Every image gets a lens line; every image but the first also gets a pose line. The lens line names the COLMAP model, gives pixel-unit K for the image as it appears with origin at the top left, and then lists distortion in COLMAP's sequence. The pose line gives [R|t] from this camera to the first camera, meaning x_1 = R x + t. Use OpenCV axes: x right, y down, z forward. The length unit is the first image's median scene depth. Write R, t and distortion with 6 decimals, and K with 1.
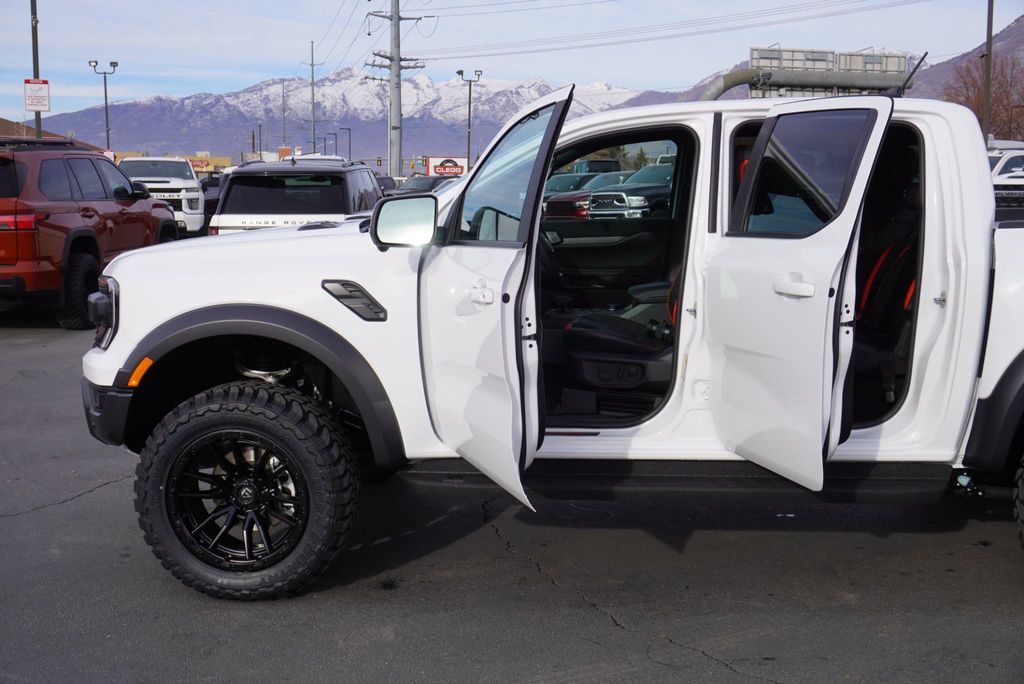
lens RADIAL K [[1195.9, 0, 514.5], [0, 1195.9, 323.7], [0, 0, 1]] dist [0.018219, 0.000000]
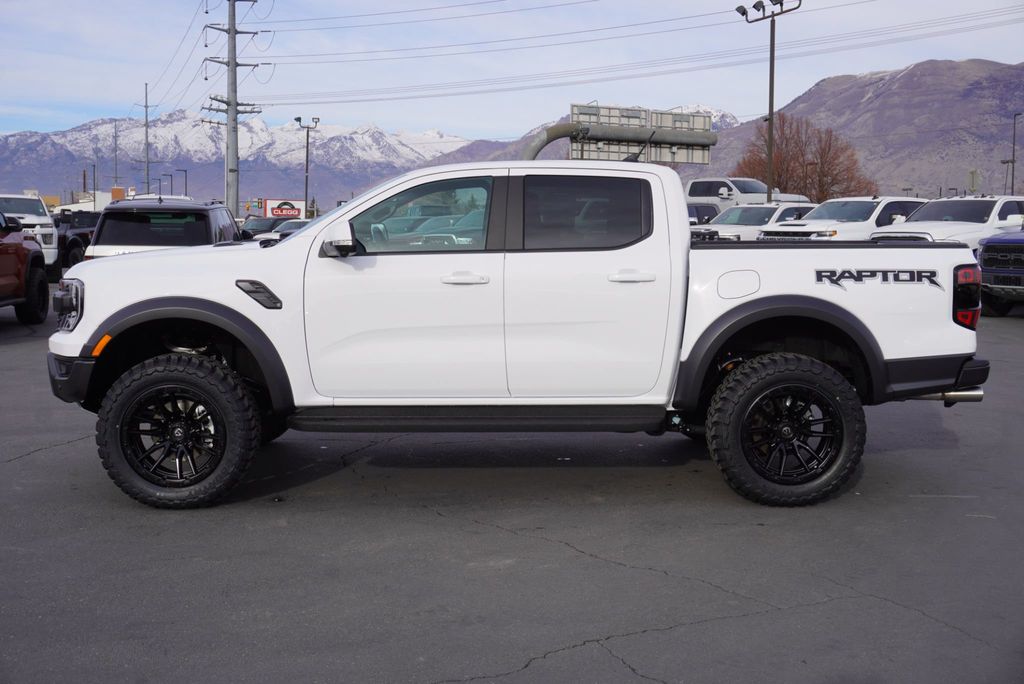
lens RADIAL K [[1170.6, 0, 500.0], [0, 1170.6, 314.7], [0, 0, 1]] dist [0.026878, 0.000000]
pose [[0.991654, 0.004572, 0.128846, -0.022361], [0.000961, 0.999081, -0.042846, 0.051660], [-0.128924, 0.042613, 0.990739, -0.340639]]
